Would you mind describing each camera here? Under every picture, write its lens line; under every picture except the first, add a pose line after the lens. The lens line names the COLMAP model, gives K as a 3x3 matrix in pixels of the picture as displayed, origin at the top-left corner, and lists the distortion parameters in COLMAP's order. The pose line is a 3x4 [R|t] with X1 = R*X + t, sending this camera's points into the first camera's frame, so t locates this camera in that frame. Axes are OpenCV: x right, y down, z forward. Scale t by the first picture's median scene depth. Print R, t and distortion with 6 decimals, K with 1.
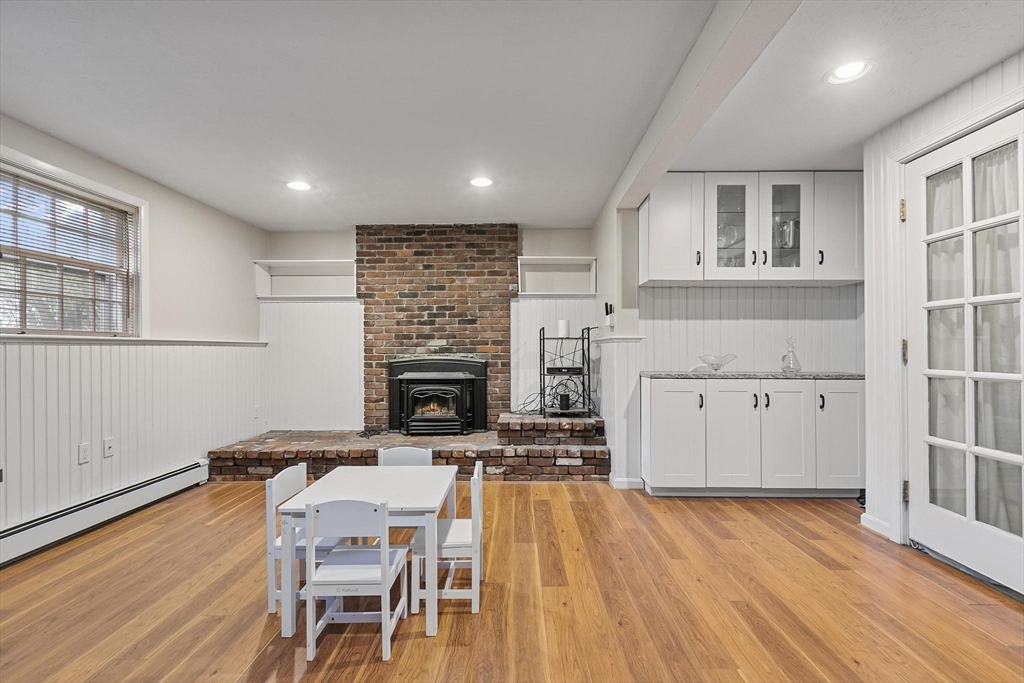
lens RADIAL K [[461.5, 0, 518.2], [0, 461.5, 347.6], [0, 0, 1]] dist [0.002413, 0.000661]
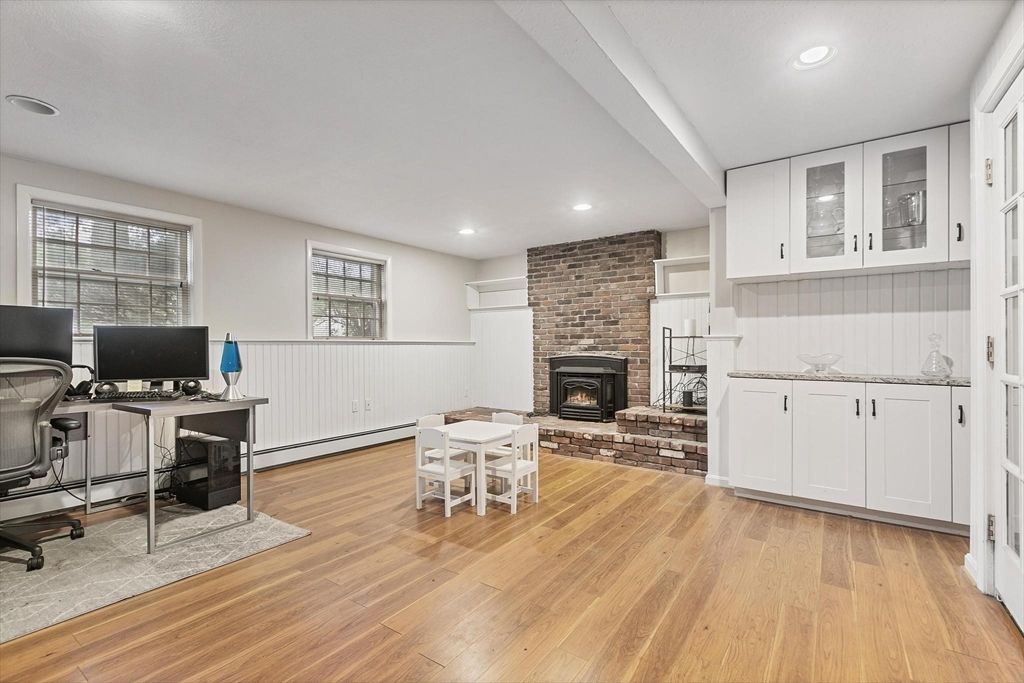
lens RADIAL K [[461.5, 0, 518.2], [0, 461.5, 347.6], [0, 0, 1]] dist [0.002413, 0.000661]
pose [[0.826945, 0.002013, -0.562279, 0.370682], [0.000659, 0.999989, 0.004548, -0.001204], [0.562283, -0.004132, 0.826935, -0.064446]]
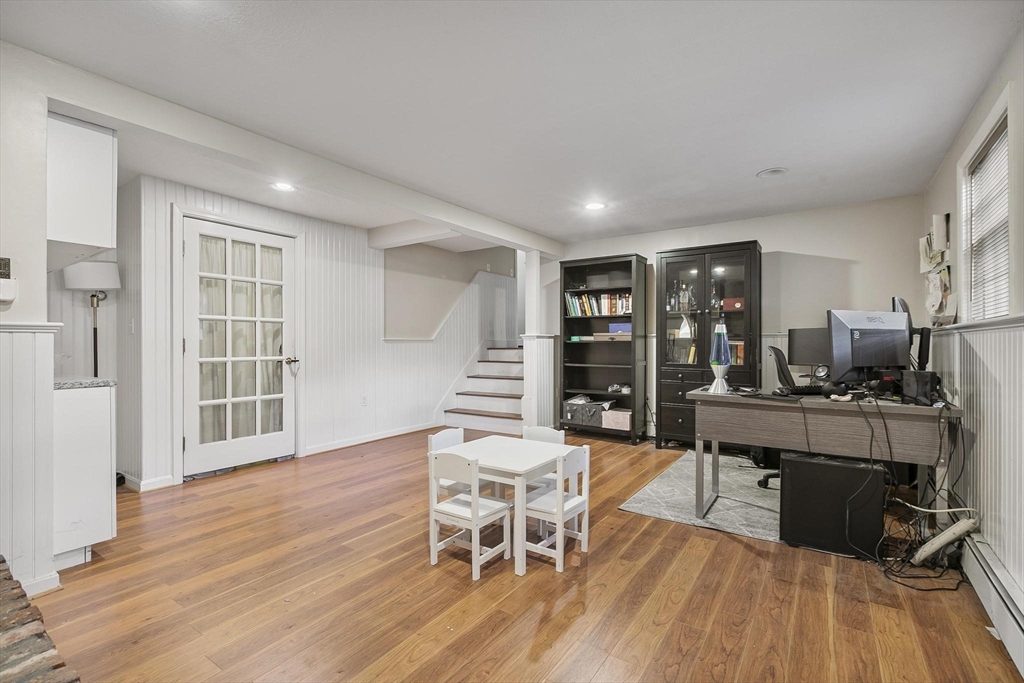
lens RADIAL K [[461.5, 0, 518.2], [0, 461.5, 347.6], [0, 0, 1]] dist [0.002413, 0.000661]
pose [[-0.837352, 0.004195, 0.546648, -0.489532], [0.006350, 0.999978, 0.002053, 0.008851], [-0.546627, 0.005190, -0.837360, 0.983951]]
